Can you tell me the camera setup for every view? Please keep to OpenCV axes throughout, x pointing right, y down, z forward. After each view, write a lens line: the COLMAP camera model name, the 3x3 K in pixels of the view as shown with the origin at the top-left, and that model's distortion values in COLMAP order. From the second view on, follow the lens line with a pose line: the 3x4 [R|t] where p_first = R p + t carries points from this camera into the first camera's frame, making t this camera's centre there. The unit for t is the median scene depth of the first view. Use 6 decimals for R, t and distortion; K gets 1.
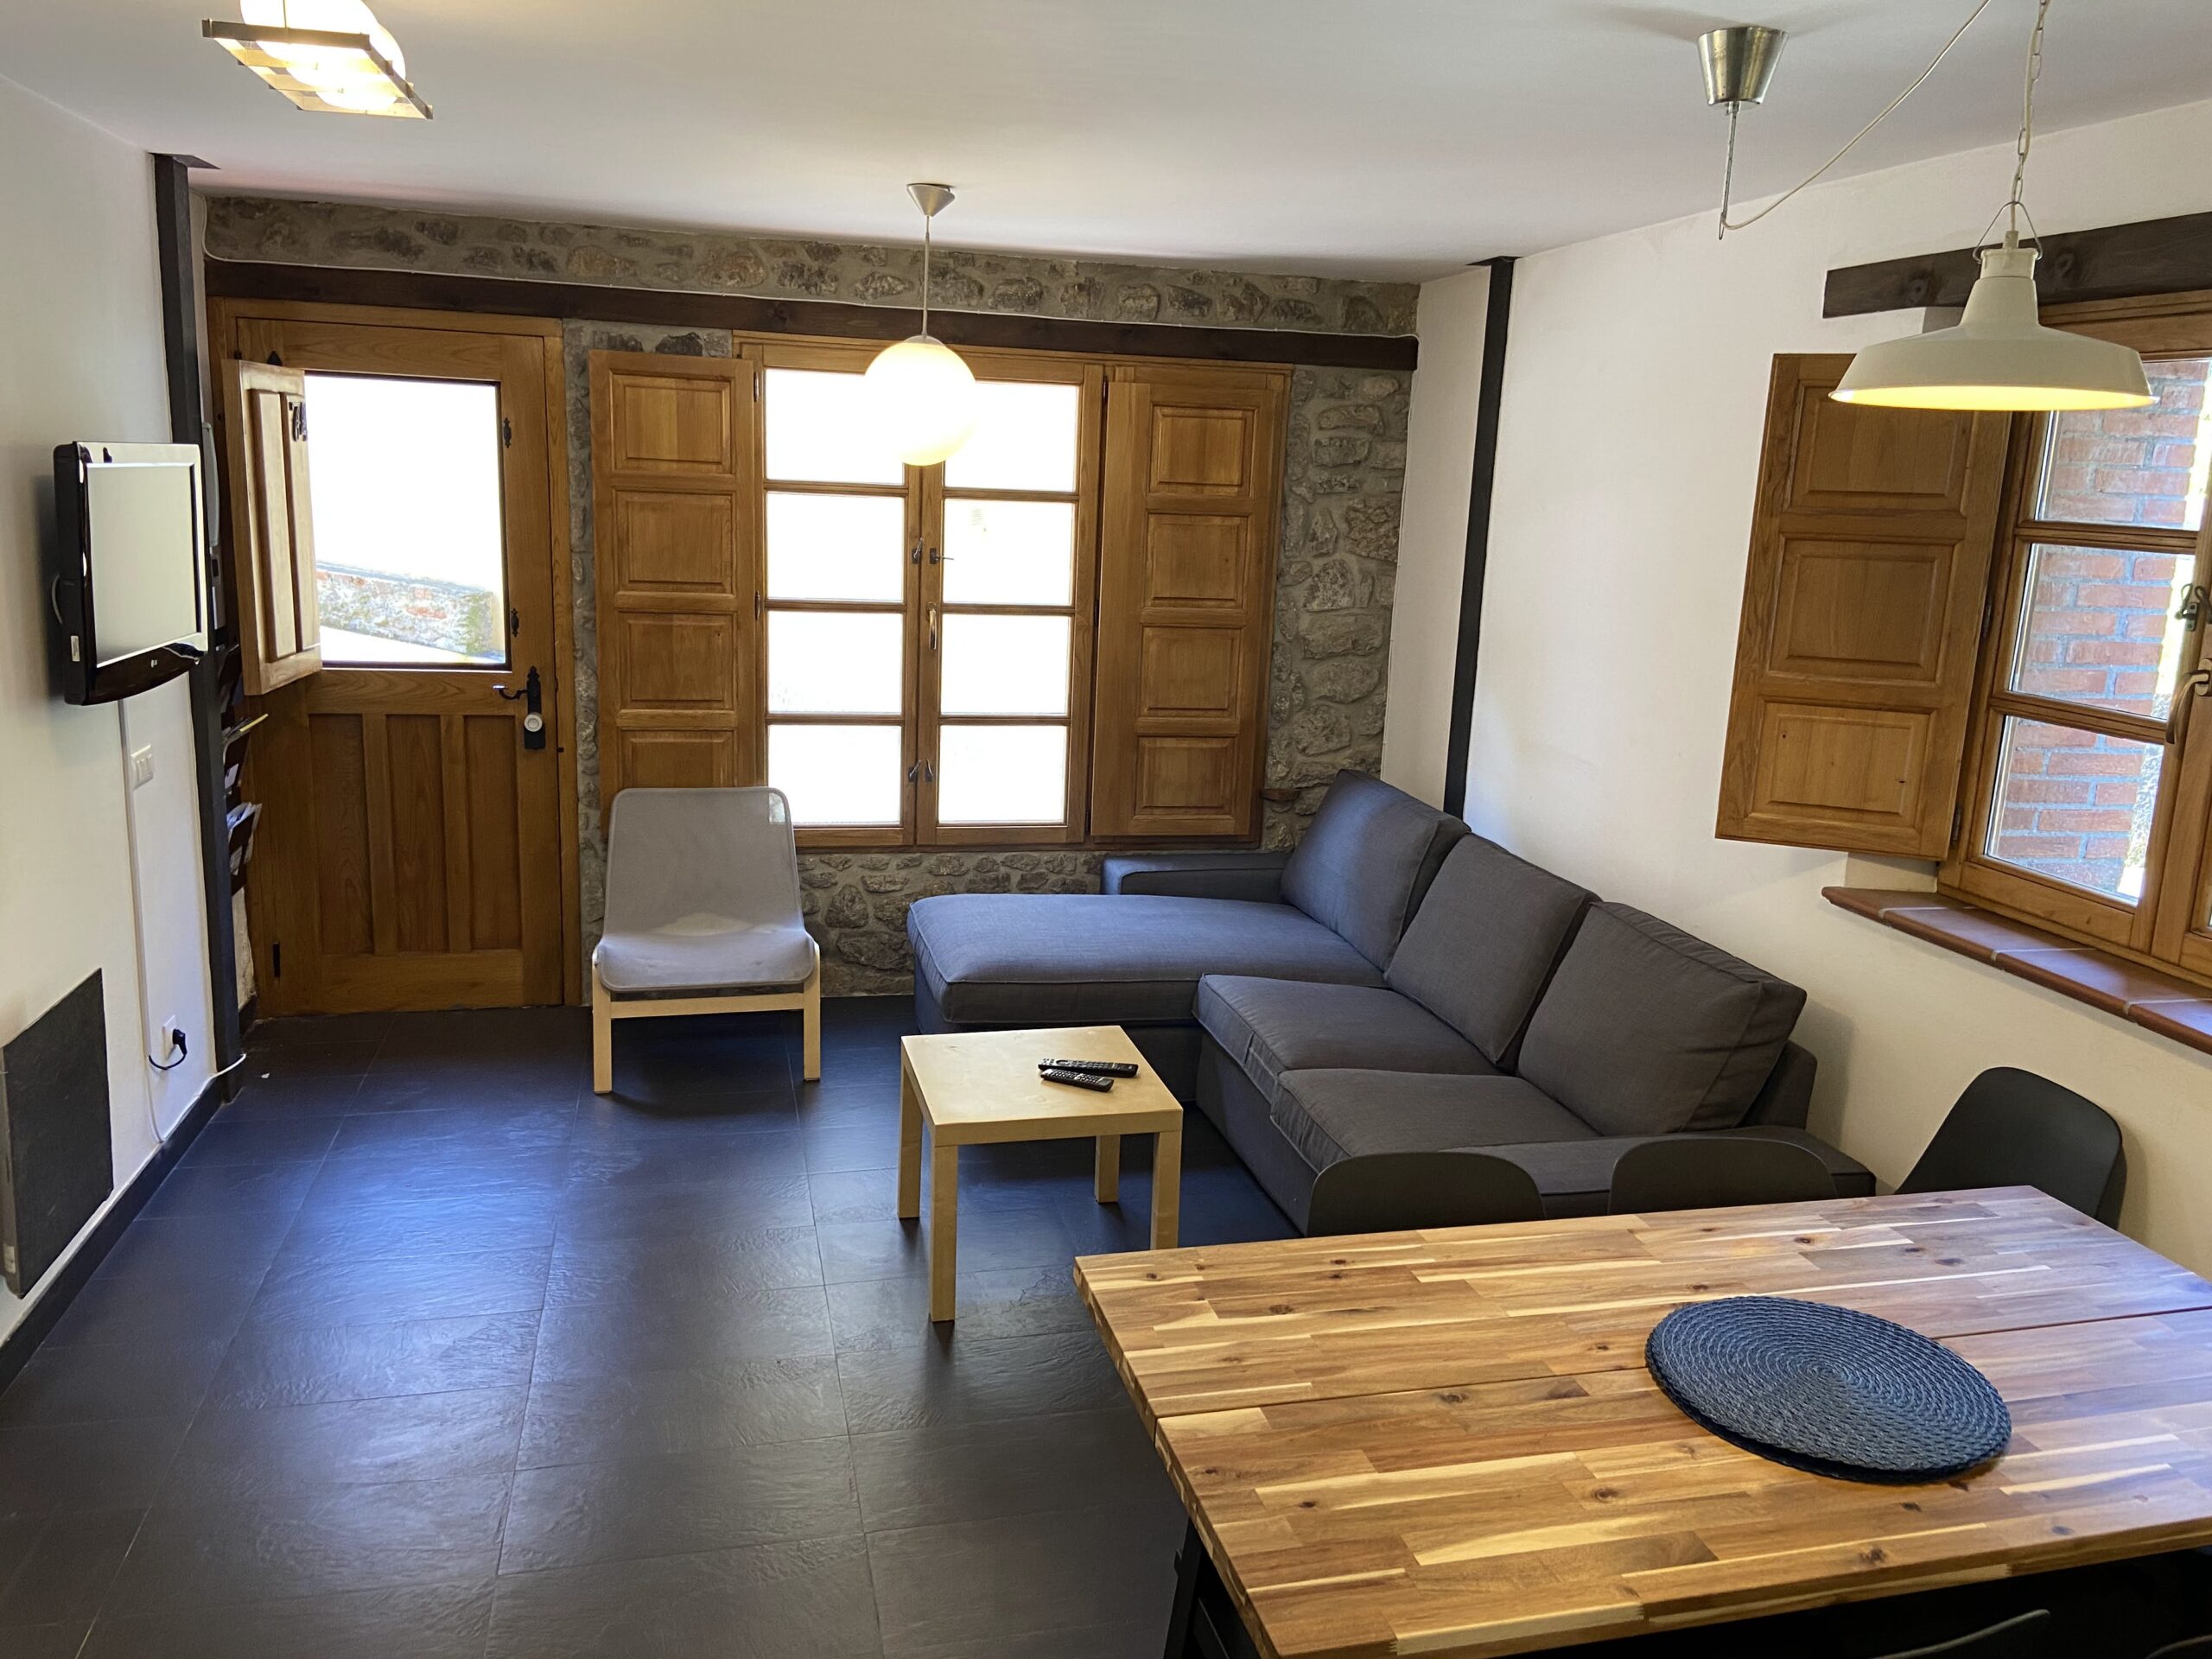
lens RADIAL K [[1664.6, 0, 1112.1], [0, 1664.6, 824.0], [0, 0, 1]] dist [0.011514, -0.003033]
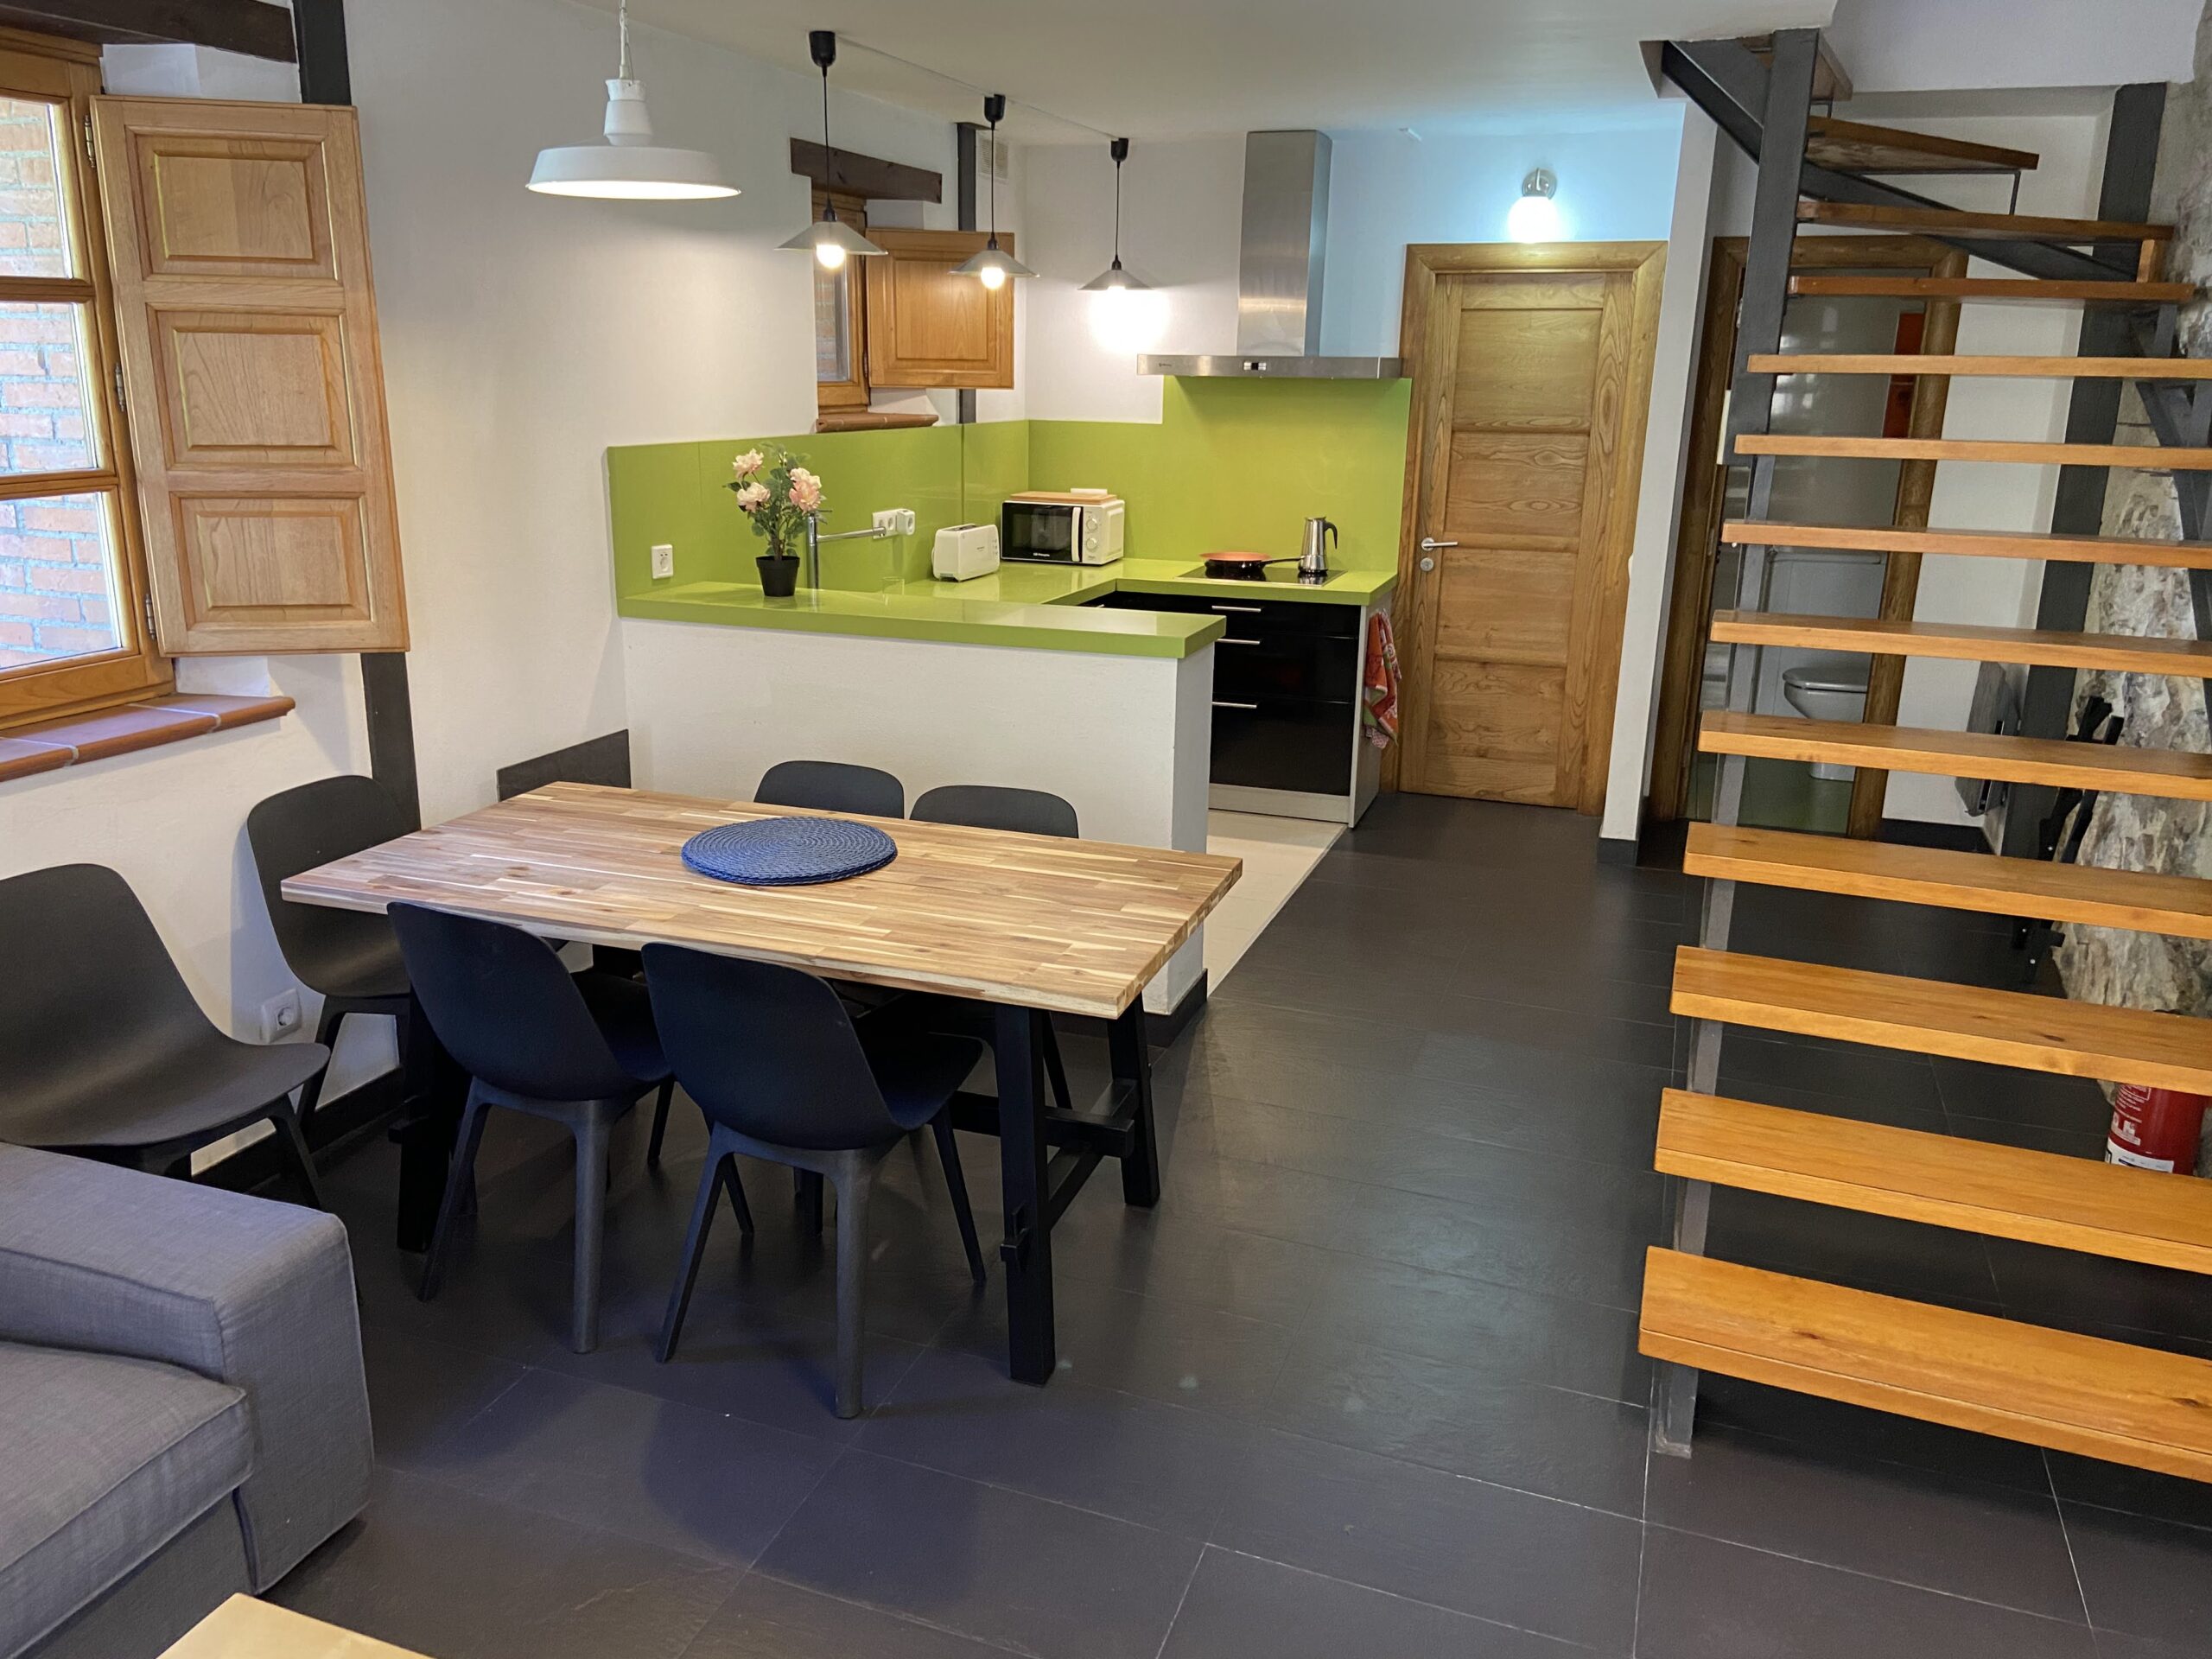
lens RADIAL K [[1664.6, 0, 1107.8], [0, 1664.6, 829.6], [0, 0, 1]] dist [0.011514, -0.003033]
pose [[-0.836735, -0.206545, 0.507162, -0.565086], [0.053397, 0.890954, 0.450943, -0.344389], [-0.544998, 0.404401, -0.734463, 1.800110]]
